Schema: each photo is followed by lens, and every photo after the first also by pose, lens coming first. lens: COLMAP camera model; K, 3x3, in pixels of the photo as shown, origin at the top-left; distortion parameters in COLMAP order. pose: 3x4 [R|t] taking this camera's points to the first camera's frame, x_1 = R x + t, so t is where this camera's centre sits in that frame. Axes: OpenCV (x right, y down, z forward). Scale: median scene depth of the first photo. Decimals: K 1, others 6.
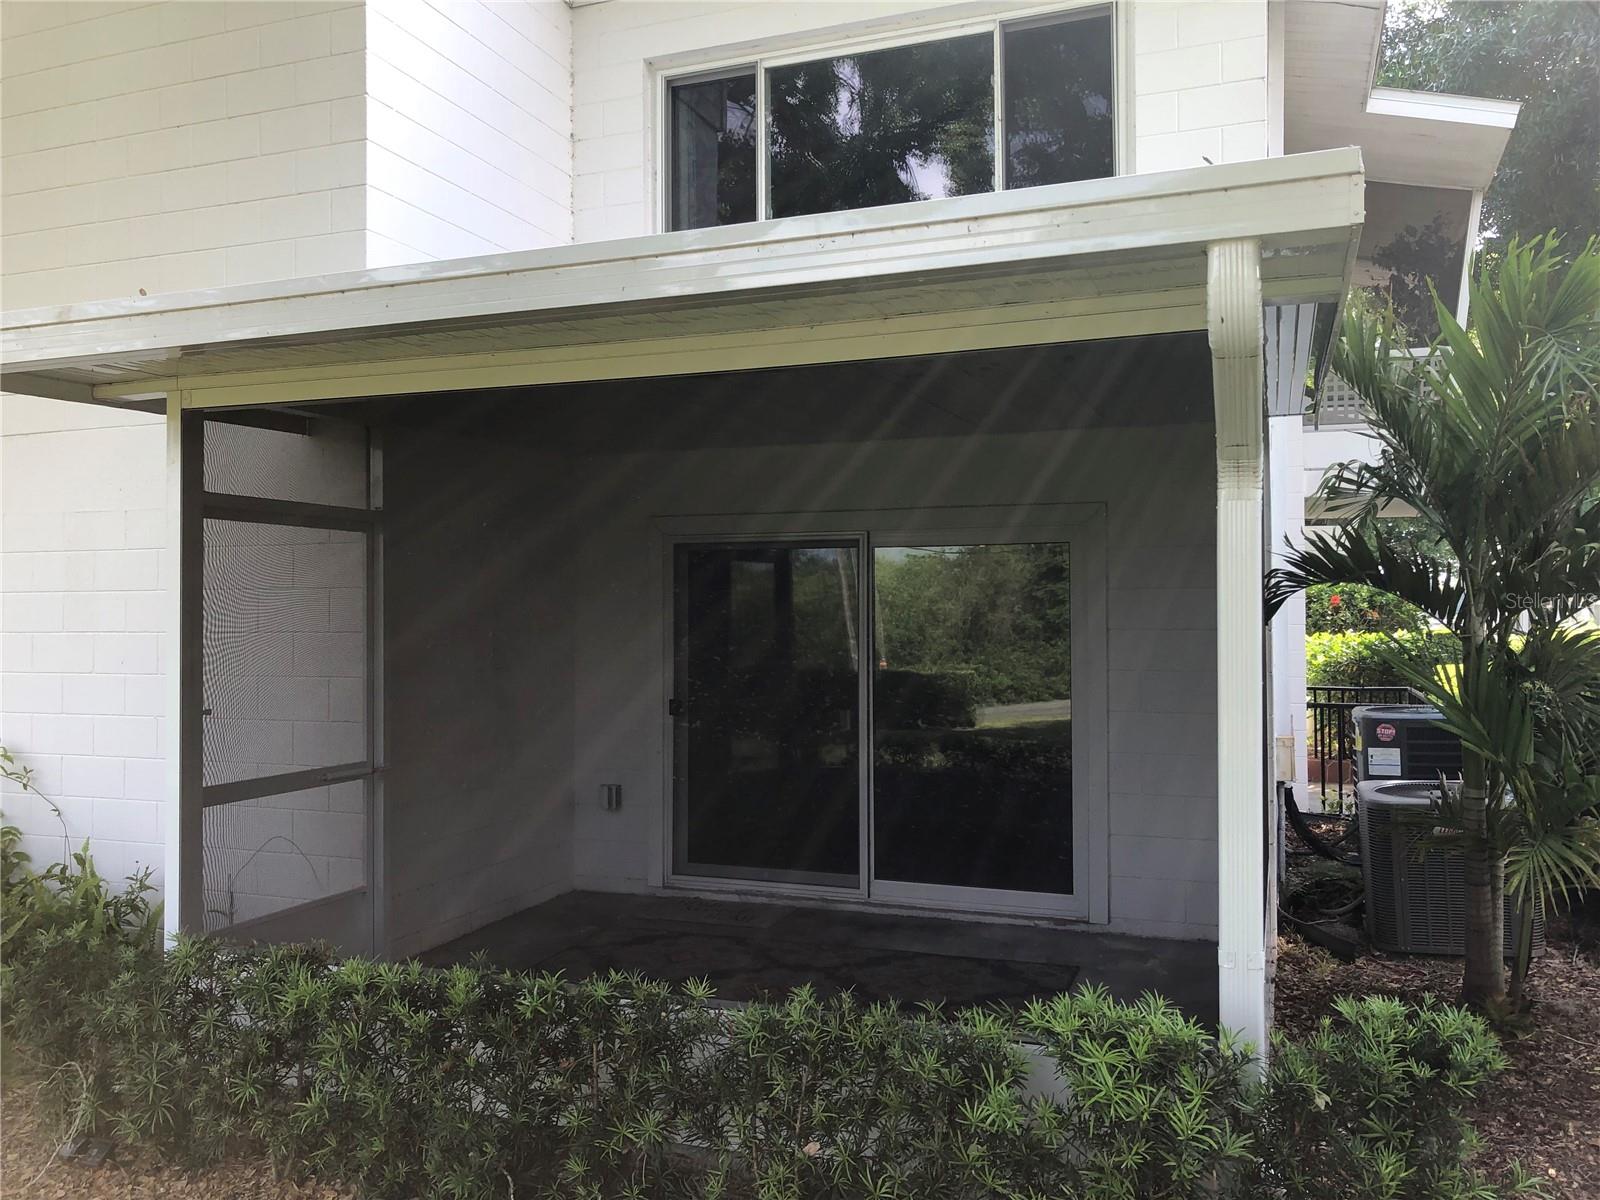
lens RADIAL K [[1321.4, 0, 784.2], [0, 1321.4, 591.0], [0, 0, 1]] dist [0.034222, 0.003207]
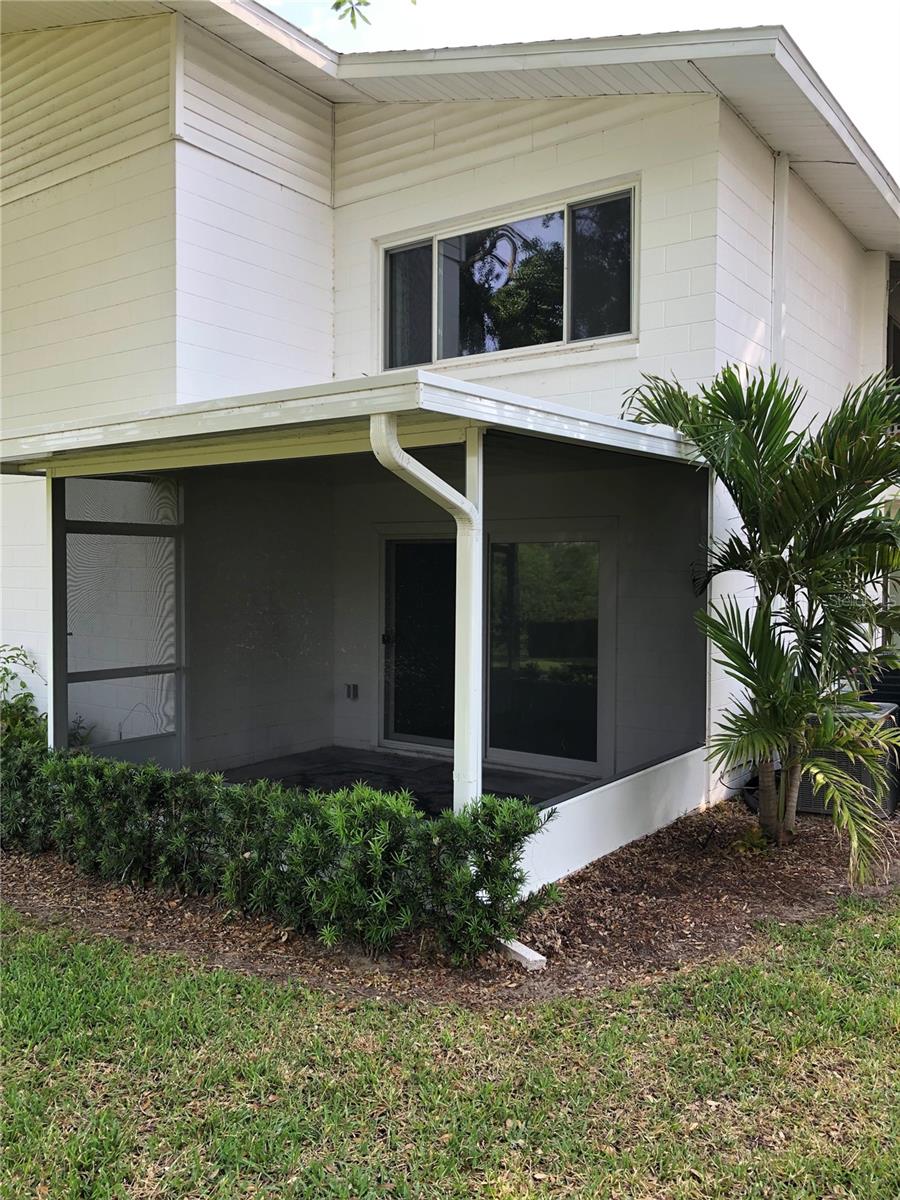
lens RADIAL K [[991.1, 0, 462.6], [0, 991.1, 605.6], [0, 0, 1]] dist [0.034222, 0.003207]
pose [[0.965361, 0.017021, -0.260361, 0.364345], [-0.003214, 0.998570, 0.053367, -0.021741], [0.260897, -0.050682, 0.964035, -0.180899]]
